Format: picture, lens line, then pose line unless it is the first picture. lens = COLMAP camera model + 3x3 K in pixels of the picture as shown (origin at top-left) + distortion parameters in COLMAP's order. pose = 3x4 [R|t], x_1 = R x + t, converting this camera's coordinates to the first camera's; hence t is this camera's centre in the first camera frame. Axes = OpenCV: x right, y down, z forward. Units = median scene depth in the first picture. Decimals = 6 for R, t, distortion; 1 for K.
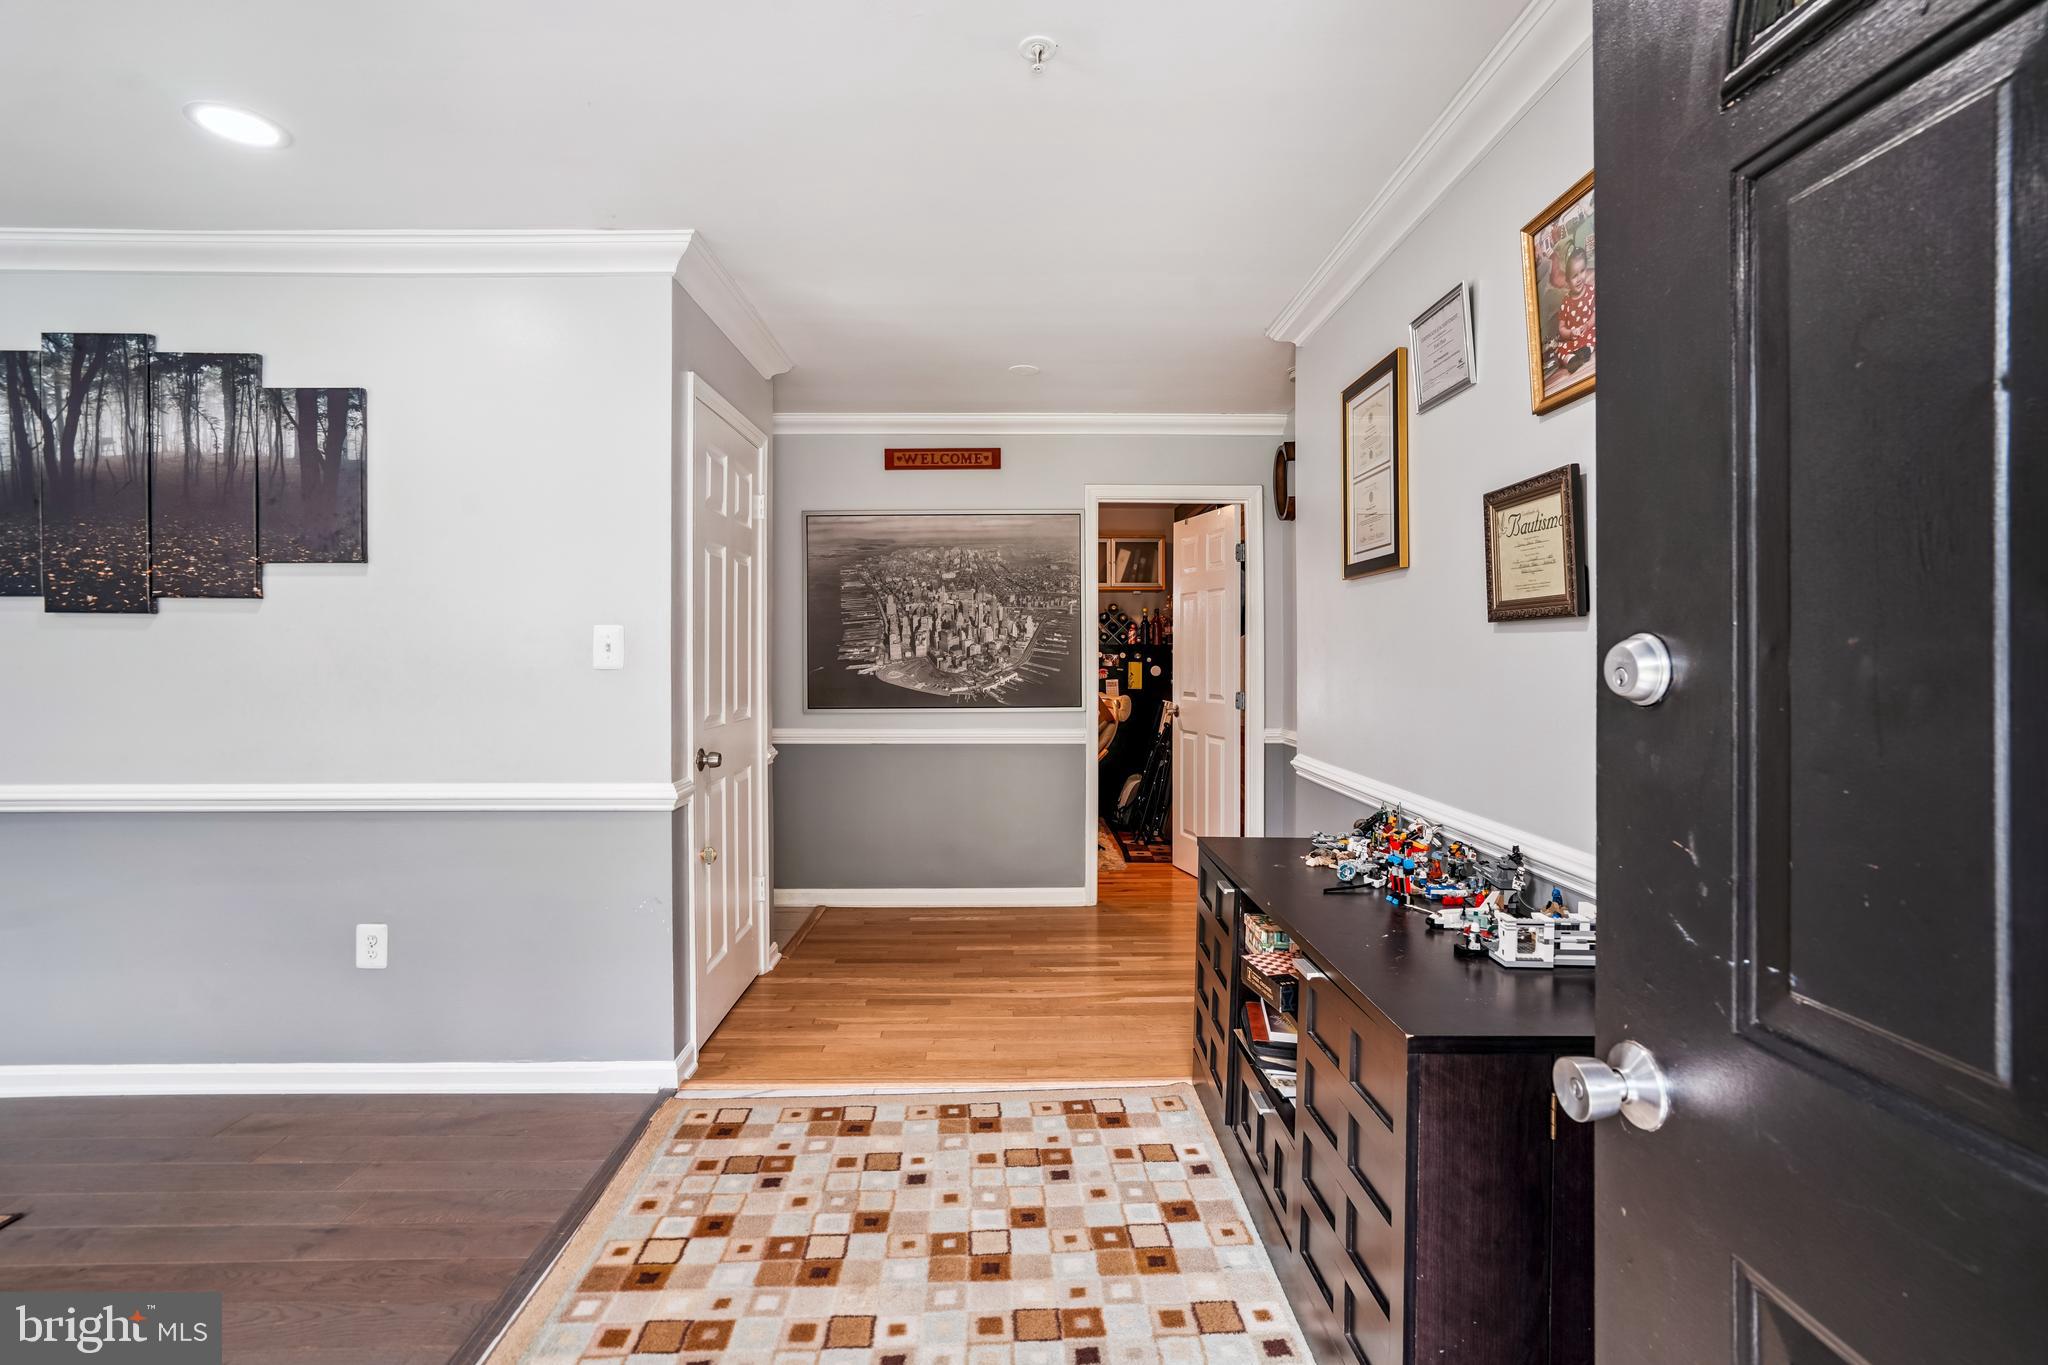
lens RADIAL K [[945.0, 0, 1027.8], [0, 945.0, 678.0], [0, 0, 1]] dist [-0.042780, 0.022845]
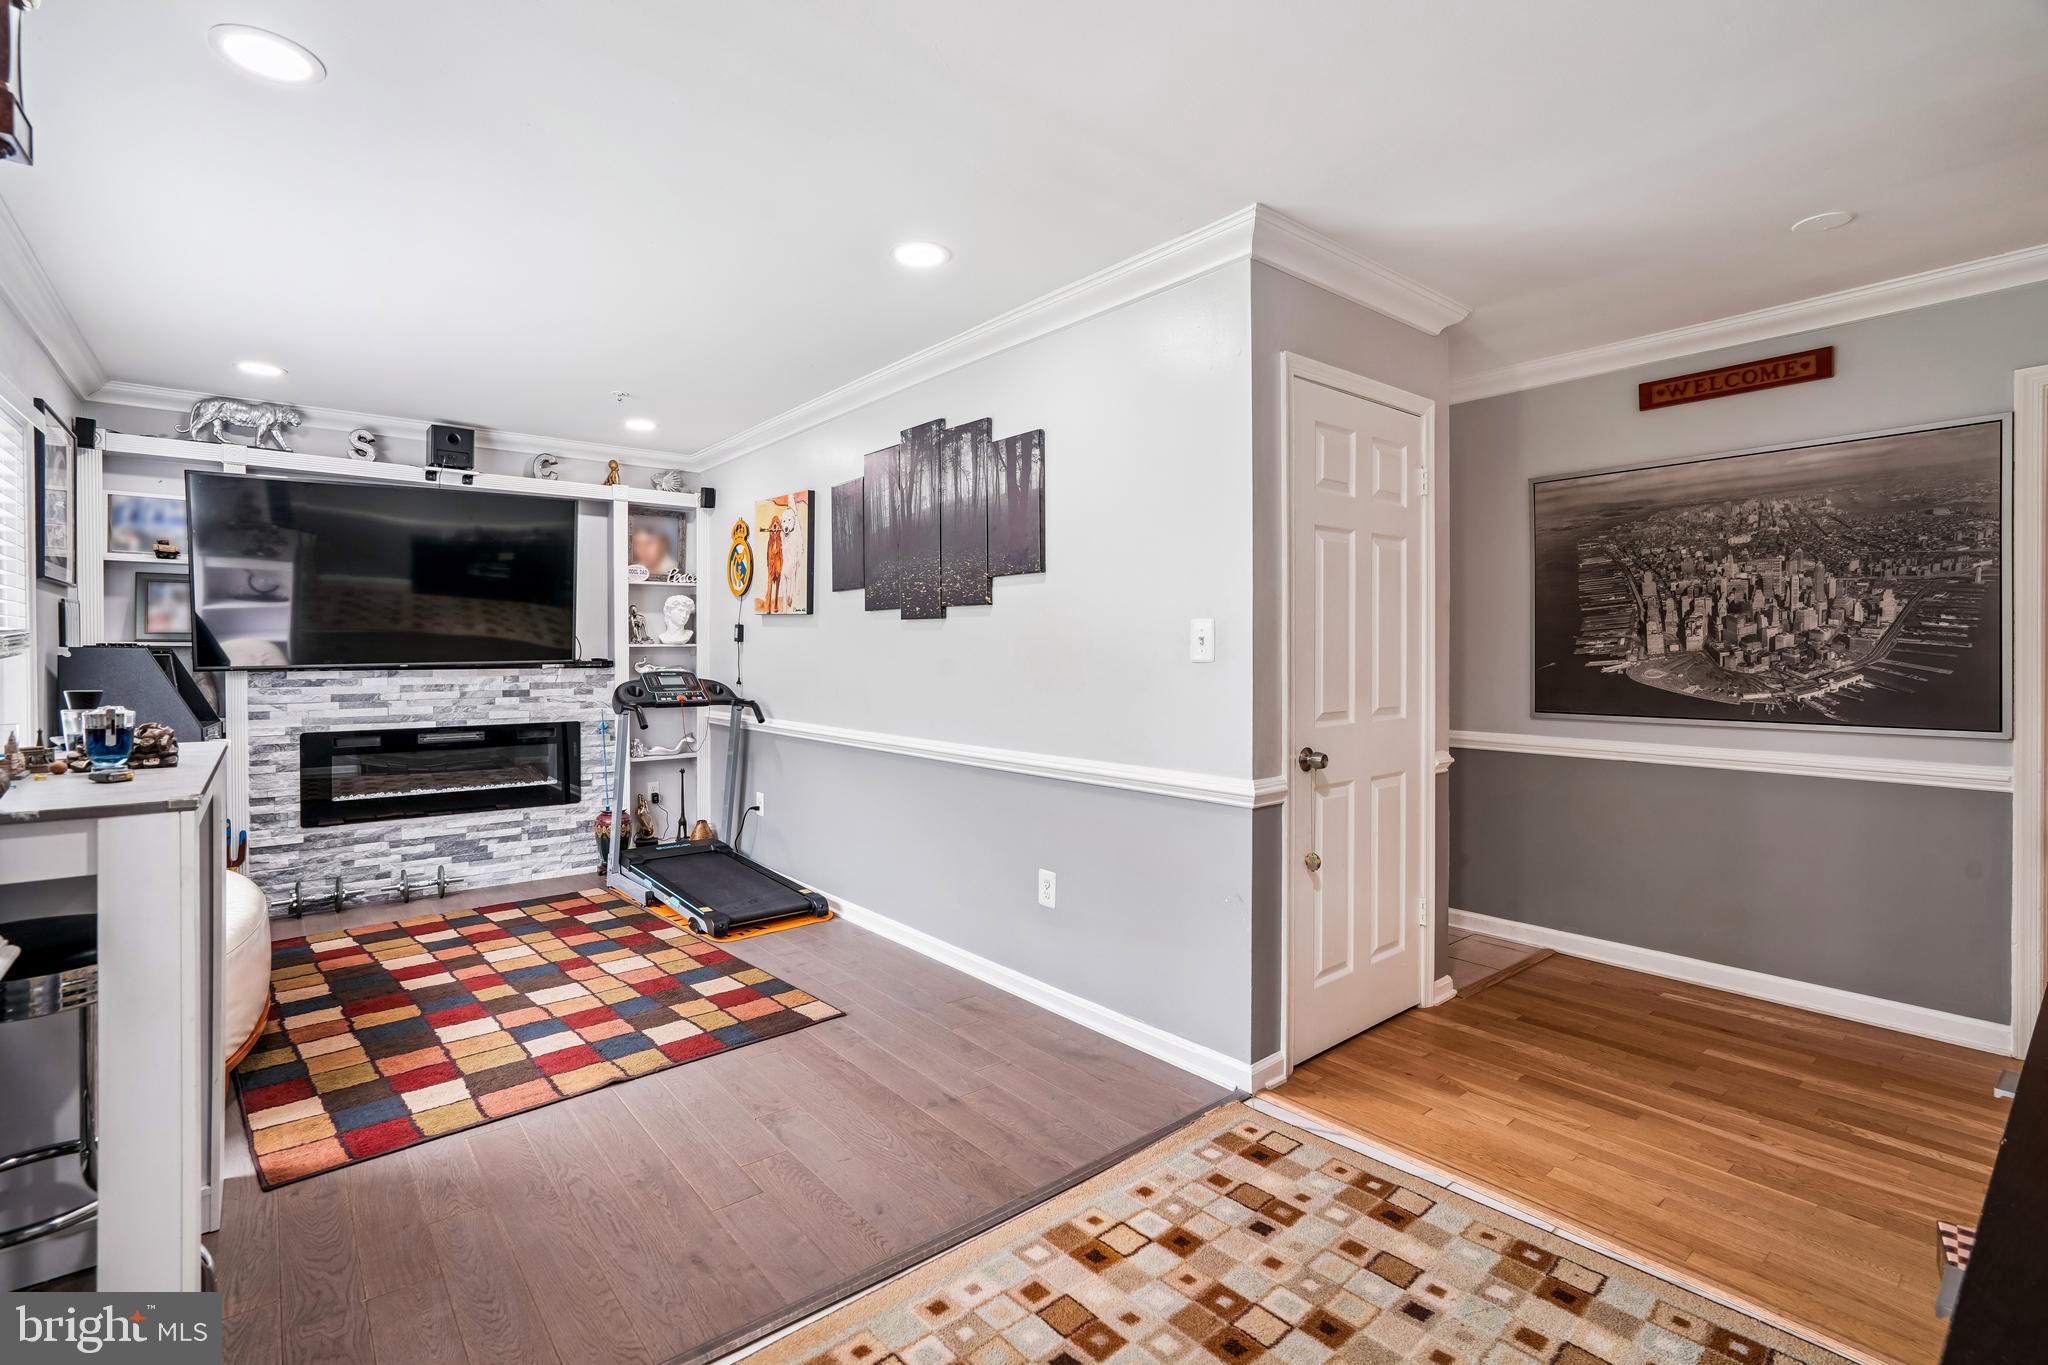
lens RADIAL K [[943.1, 0, 1006.8], [0, 943.1, 671.7], [0, 0, 1]] dist [-0.050059, 0.024975]
pose [[0.613786, 0.019196, -0.789239, 0.235715], [-0.018967, 0.999774, 0.009566, -0.004769], [0.789244, 0.009098, 0.614012, 0.209233]]
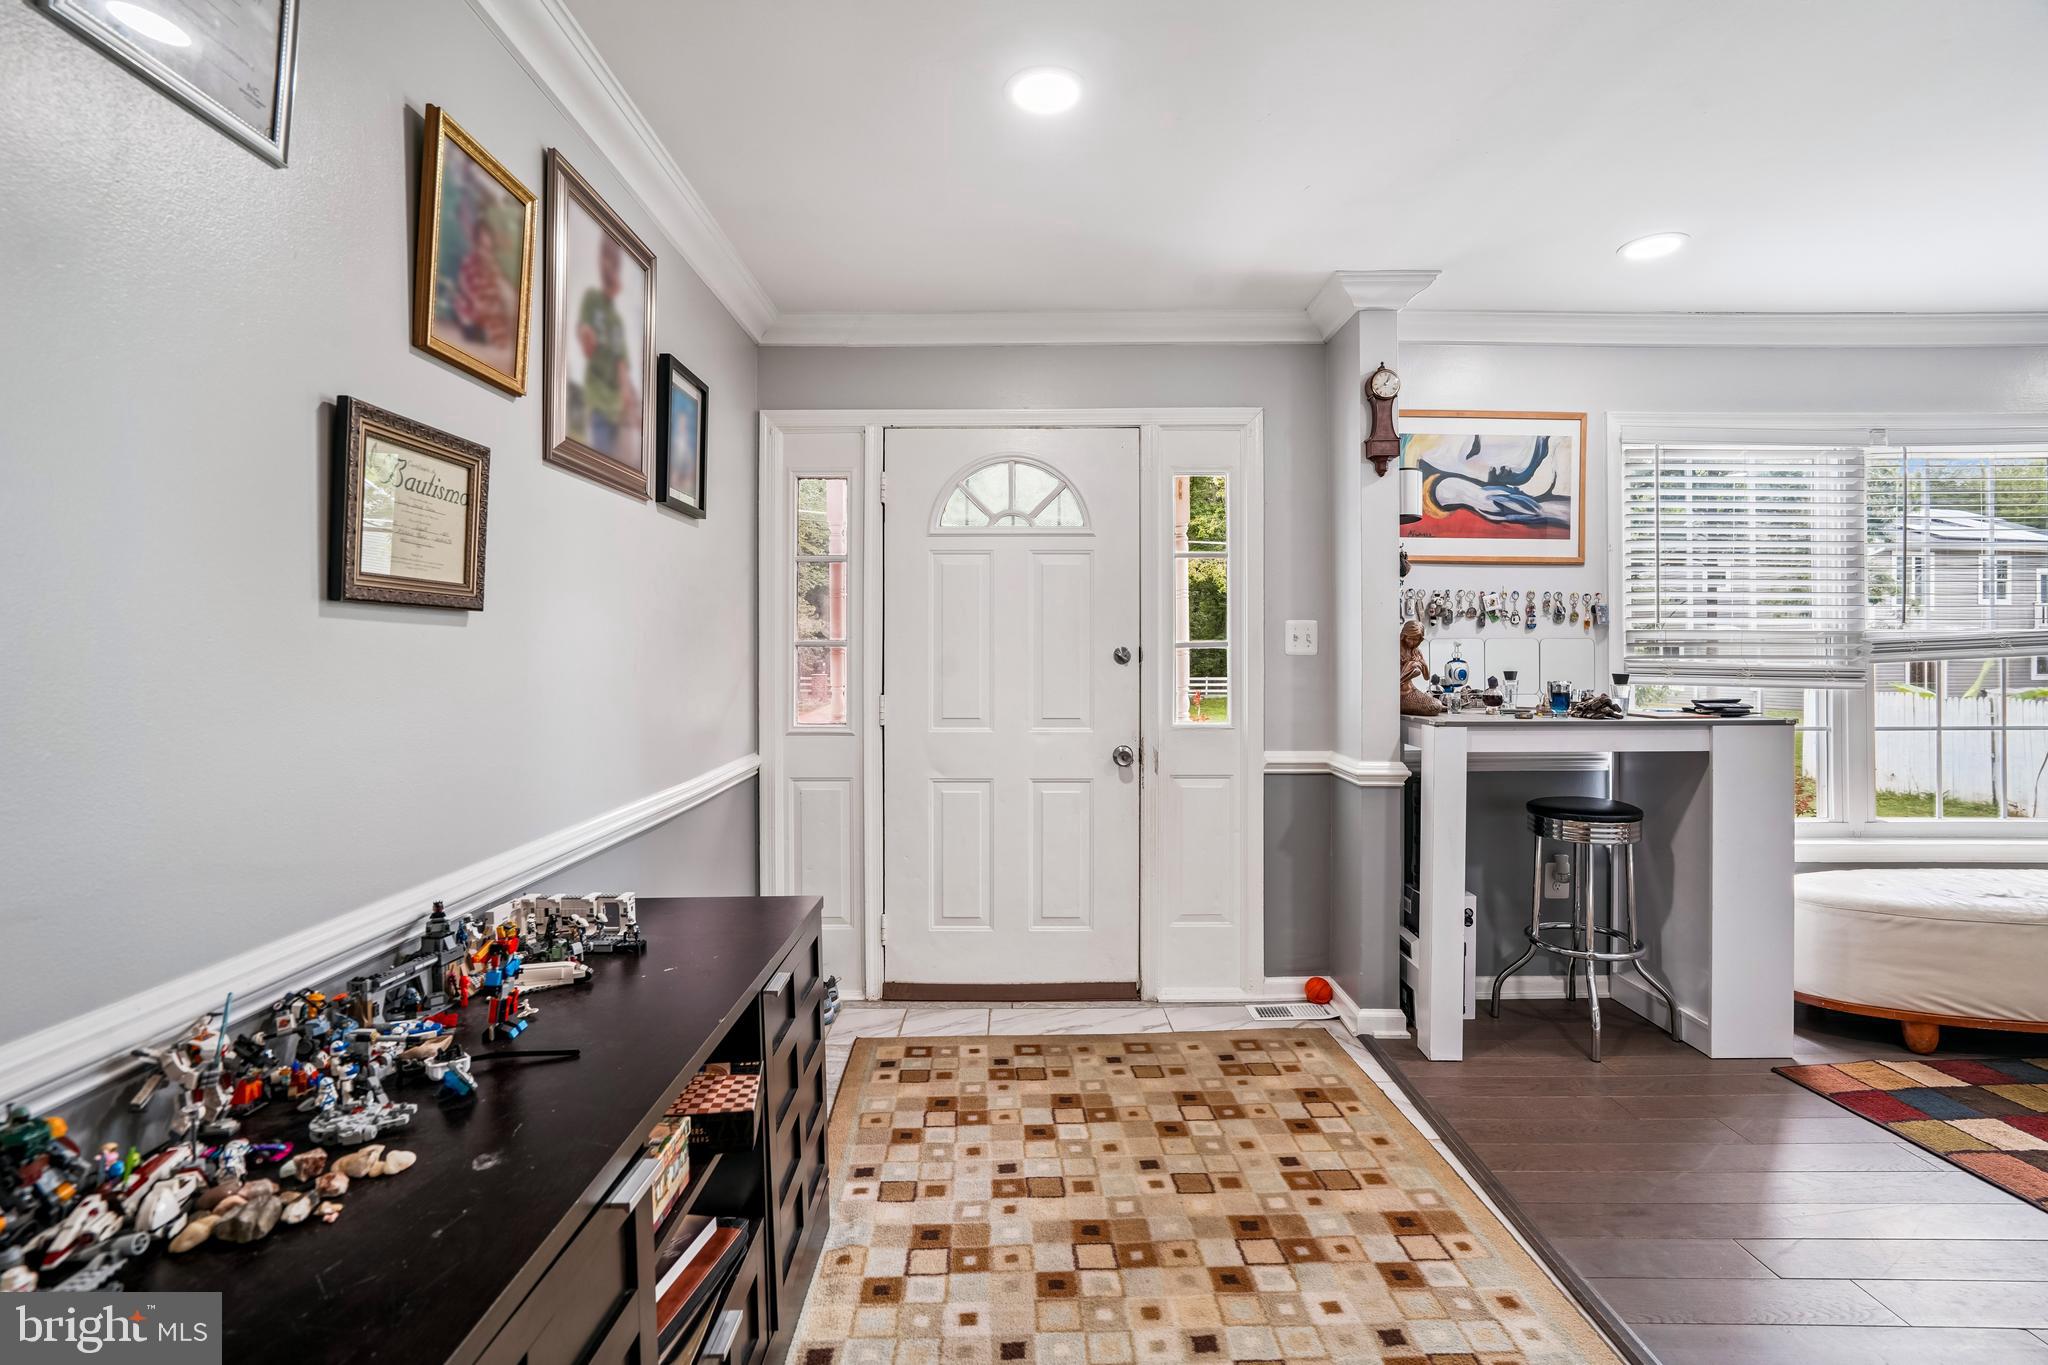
lens RADIAL K [[929.7, 0, 1022.4], [0, 929.7, 671.3], [0, 0, 1]] dist [-0.002161, -0.000002]
pose [[-0.999924, -0.000052, 0.012350, 0.005473], [0.000433, 0.999228, 0.039296, -0.033957], [-0.012342, 0.039299, -0.999151, 1.719244]]
